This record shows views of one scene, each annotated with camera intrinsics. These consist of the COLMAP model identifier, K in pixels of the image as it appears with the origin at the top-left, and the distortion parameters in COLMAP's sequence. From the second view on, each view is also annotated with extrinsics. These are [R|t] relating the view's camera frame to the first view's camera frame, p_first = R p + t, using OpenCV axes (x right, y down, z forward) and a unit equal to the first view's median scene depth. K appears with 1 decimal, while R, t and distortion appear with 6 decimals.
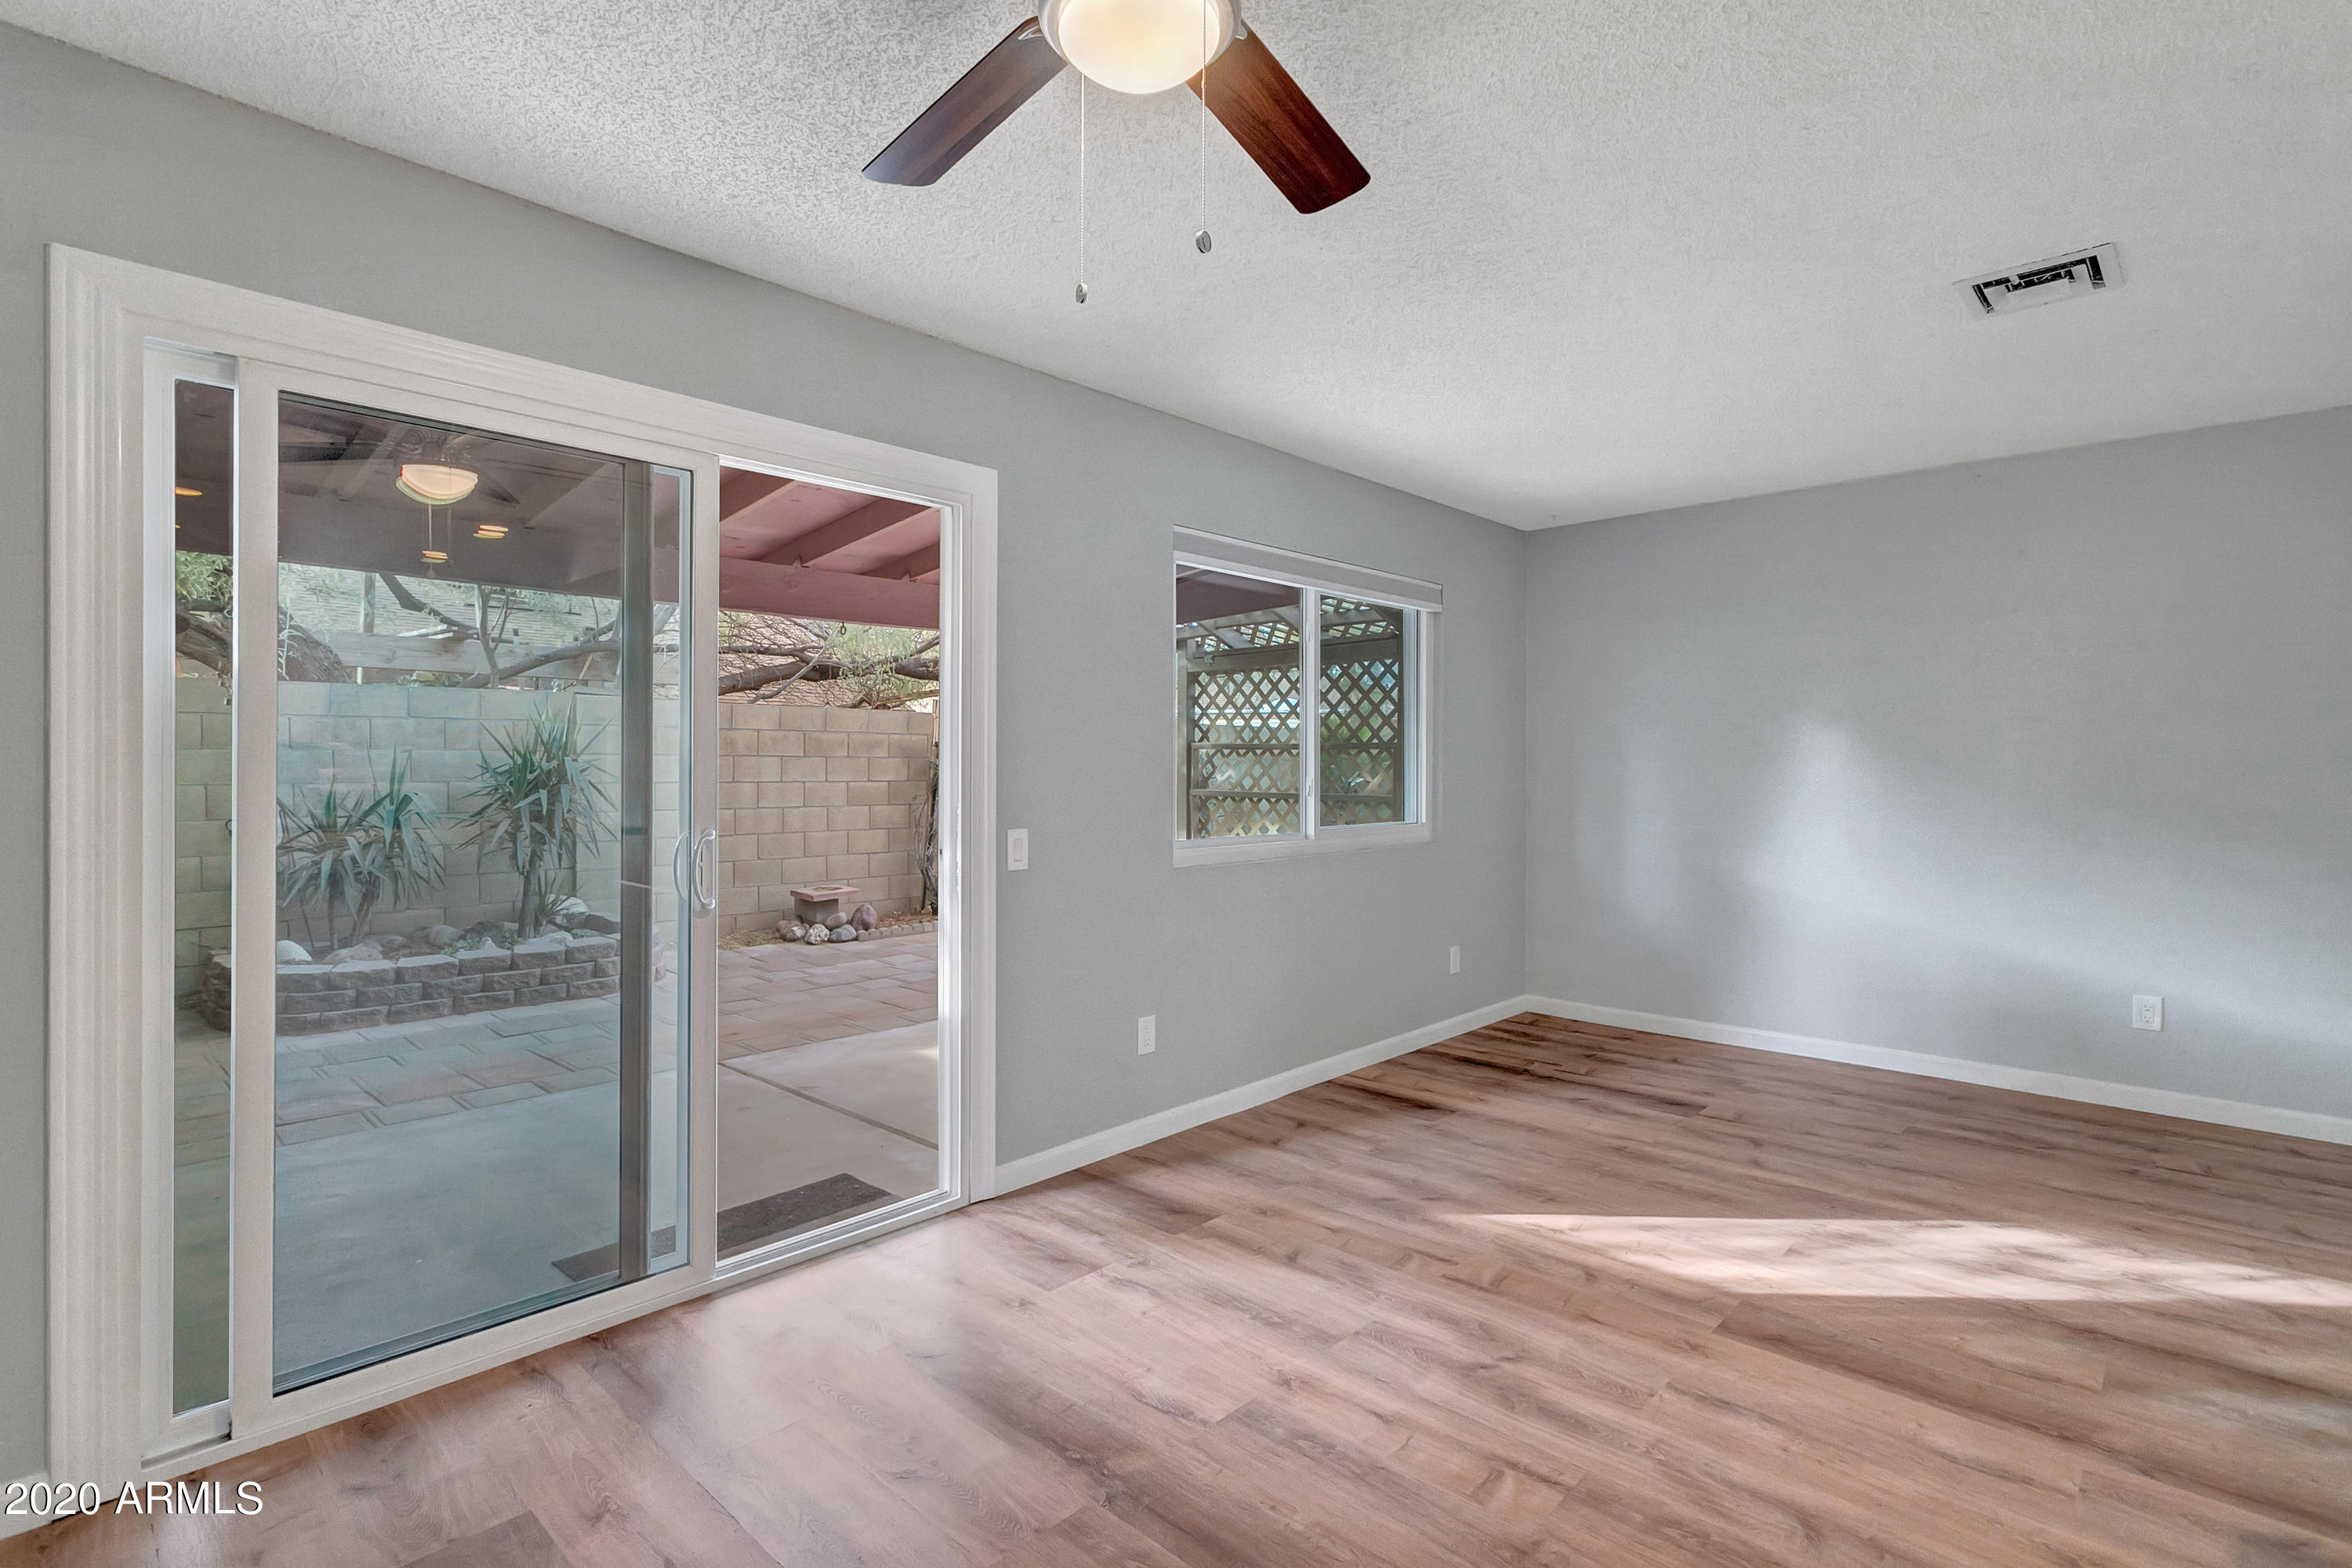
lens RADIAL K [[1137.5, 0, 1174.0], [0, 1137.5, 777.3], [0, 0, 1]] dist [0.001169, -0.000068]
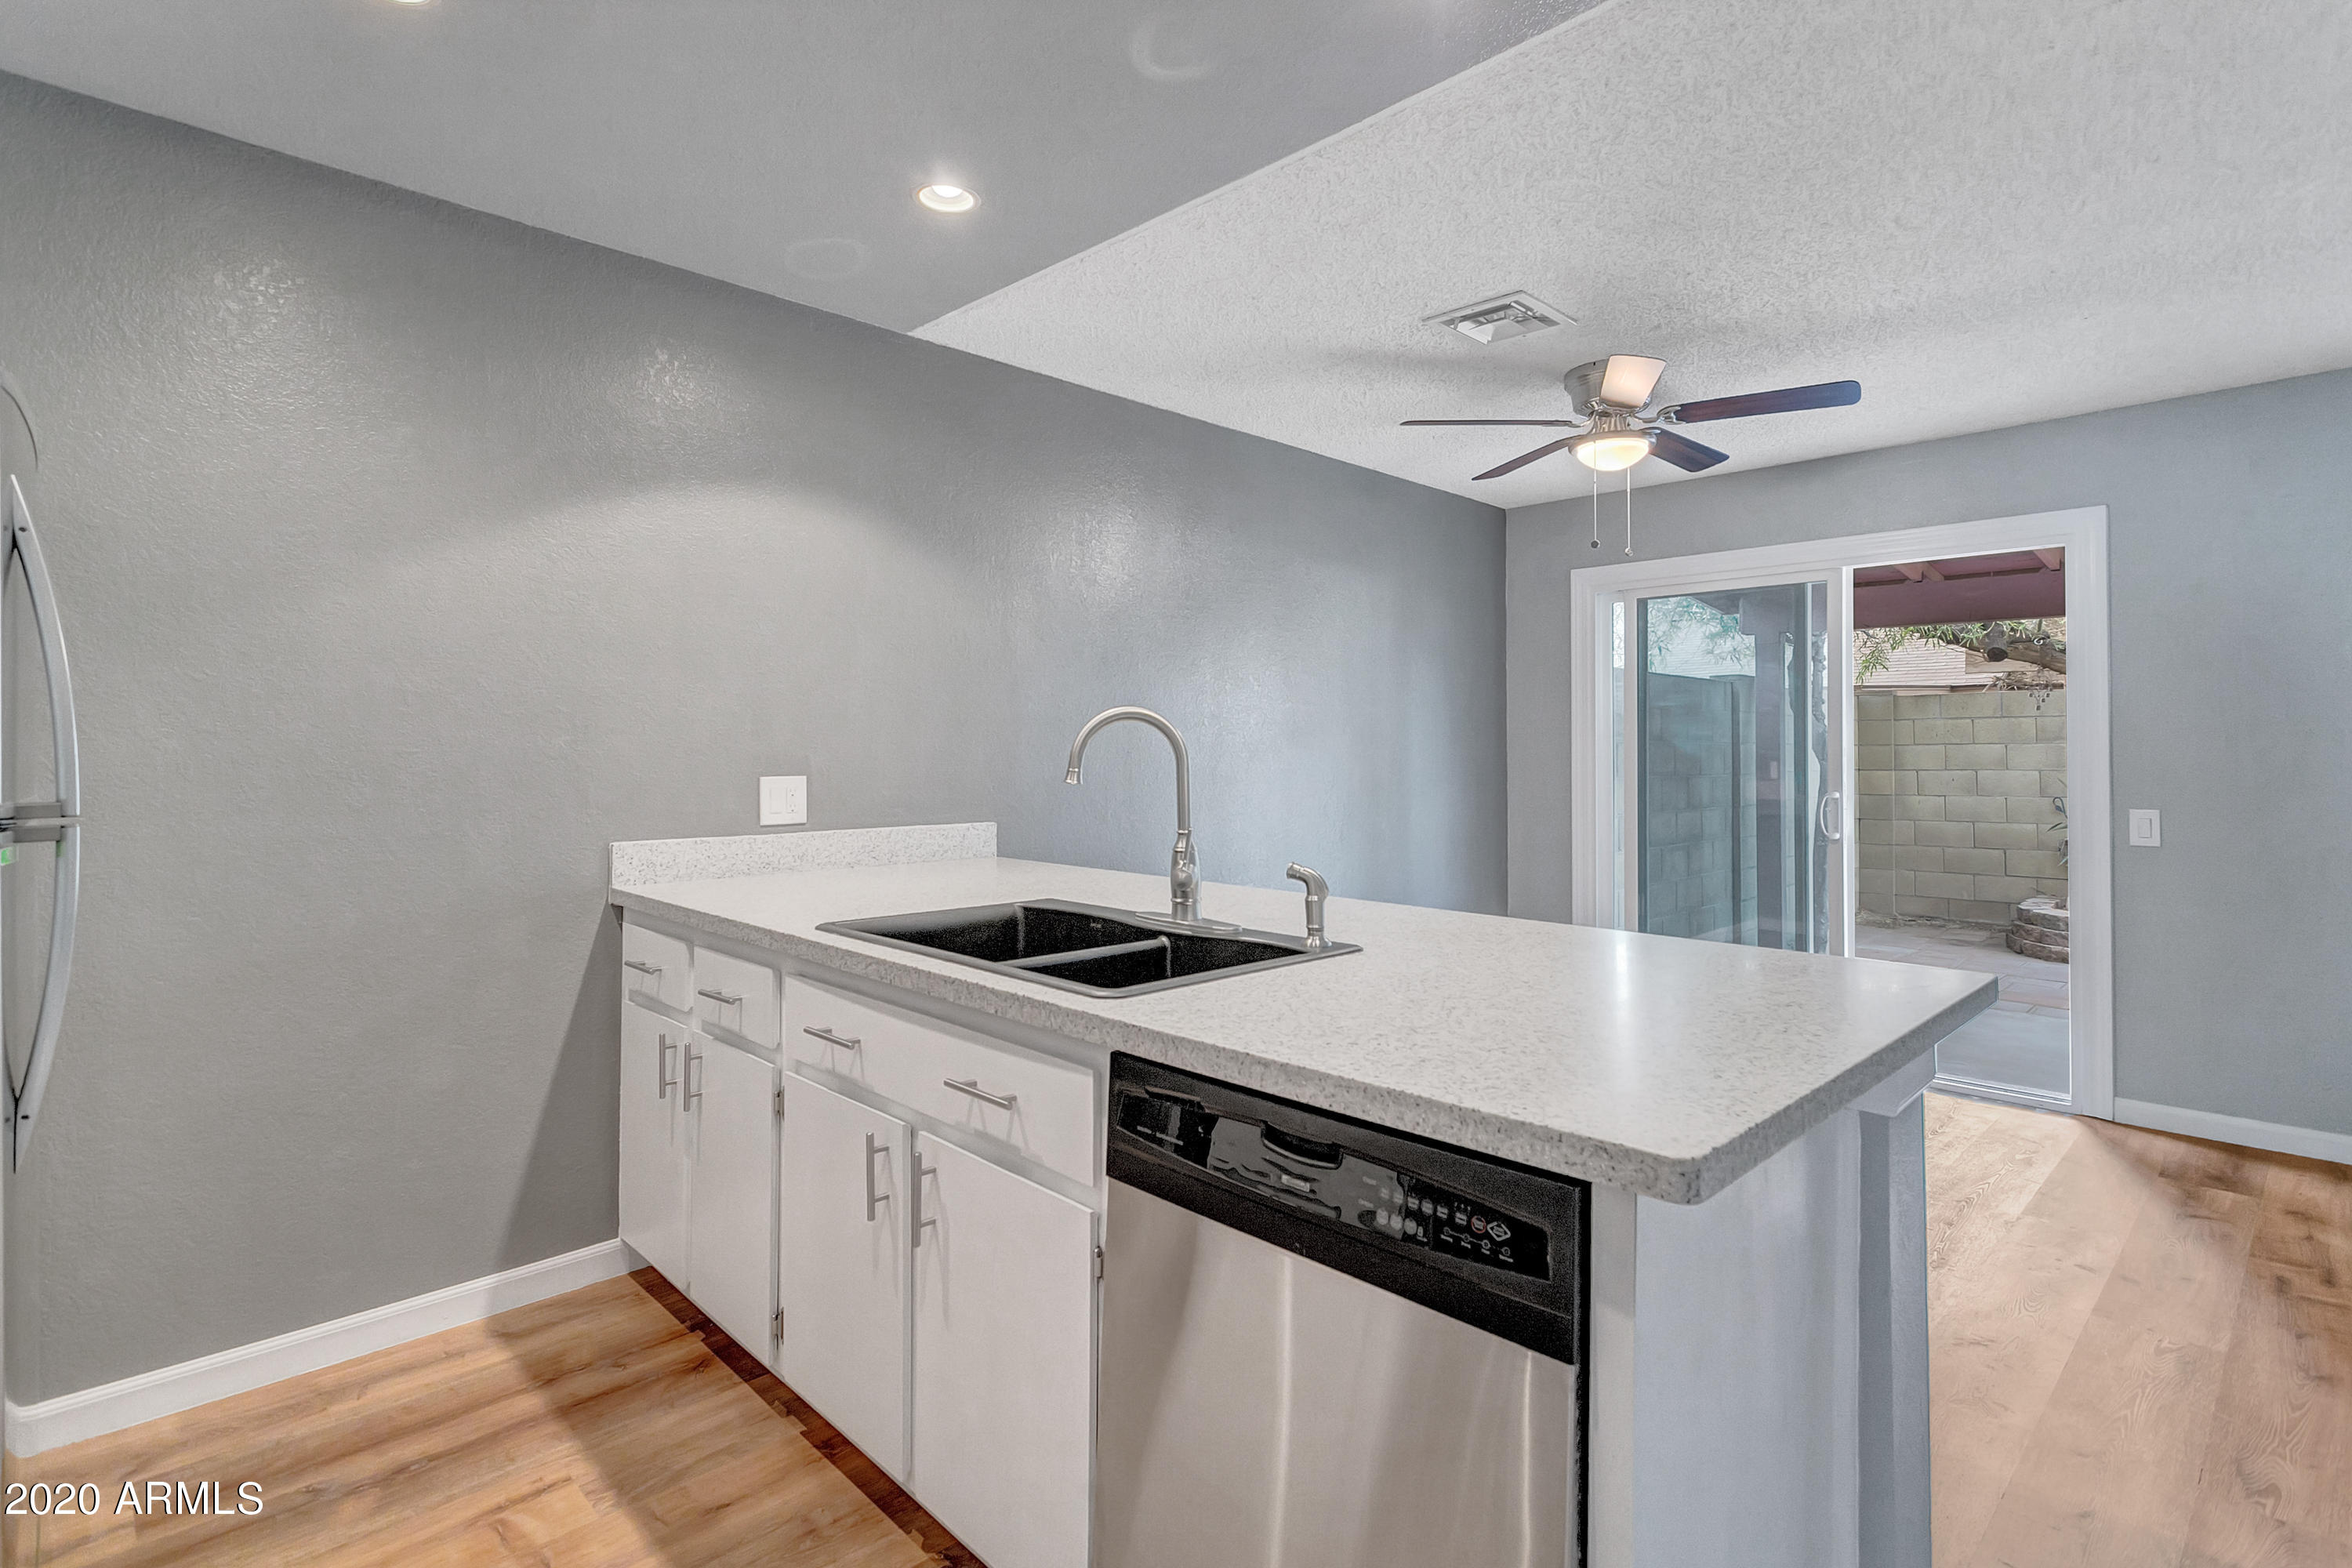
lens RADIAL K [[1137.5, 0, 1170.1], [0, 1137.5, 770.4], [0, 0, 1]] dist [0.001169, -0.000068]
pose [[-0.042710, 0.012998, -0.999003, 1.083432], [-0.005084, 0.999900, 0.013227, -0.003668], [0.999075, 0.005644, -0.042640, 0.075599]]
